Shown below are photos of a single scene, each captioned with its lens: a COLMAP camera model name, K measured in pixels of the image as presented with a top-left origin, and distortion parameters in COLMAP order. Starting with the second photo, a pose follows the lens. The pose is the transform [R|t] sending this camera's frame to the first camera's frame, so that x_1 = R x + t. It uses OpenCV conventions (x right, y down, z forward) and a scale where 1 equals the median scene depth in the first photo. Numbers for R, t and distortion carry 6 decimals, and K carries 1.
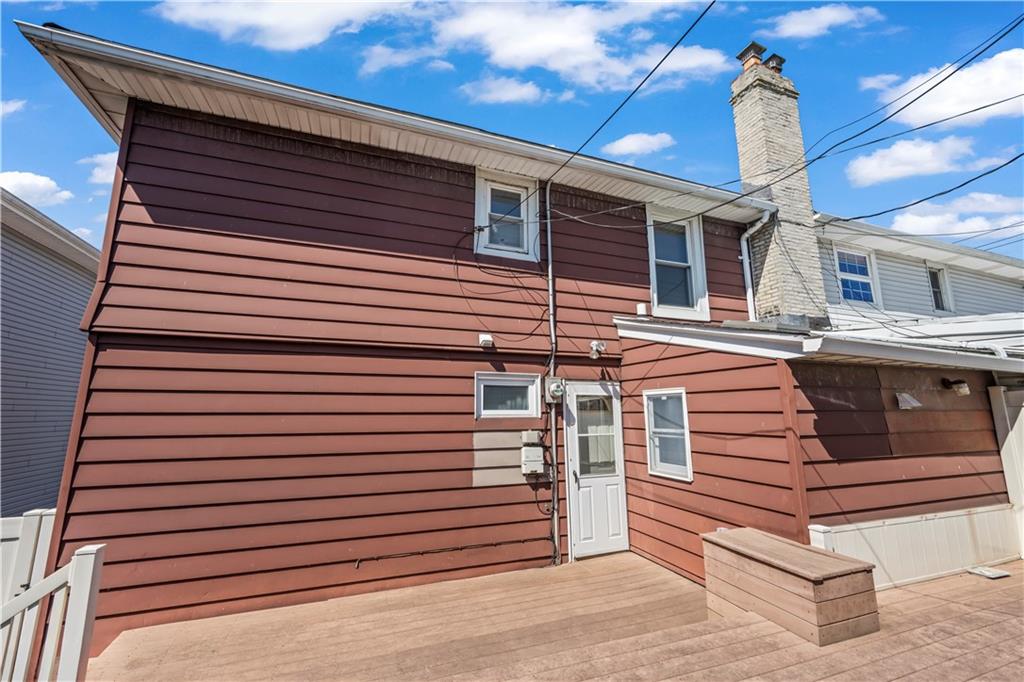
lens RADIAL K [[413.8, 0, 521.0], [0, 413.8, 340.9], [0, 0, 1]] dist [-0.000469, -0.000198]
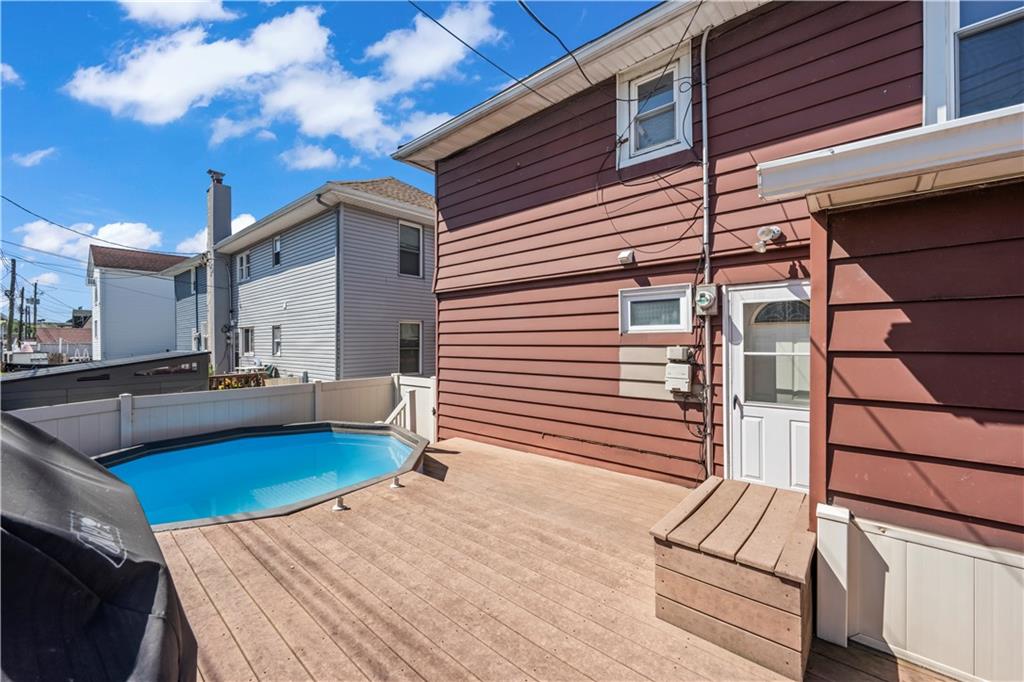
lens RADIAL K [[413.8, 0, 521.0], [0, 413.8, 340.9], [0, 0, 1]] dist [-0.000469, -0.000198]
pose [[0.472971, 0.000135, -0.881078, 0.668381], [0.157492, 0.983882, 0.084694, 0.072361], [0.866888, -0.178820, 0.465327, 0.273789]]
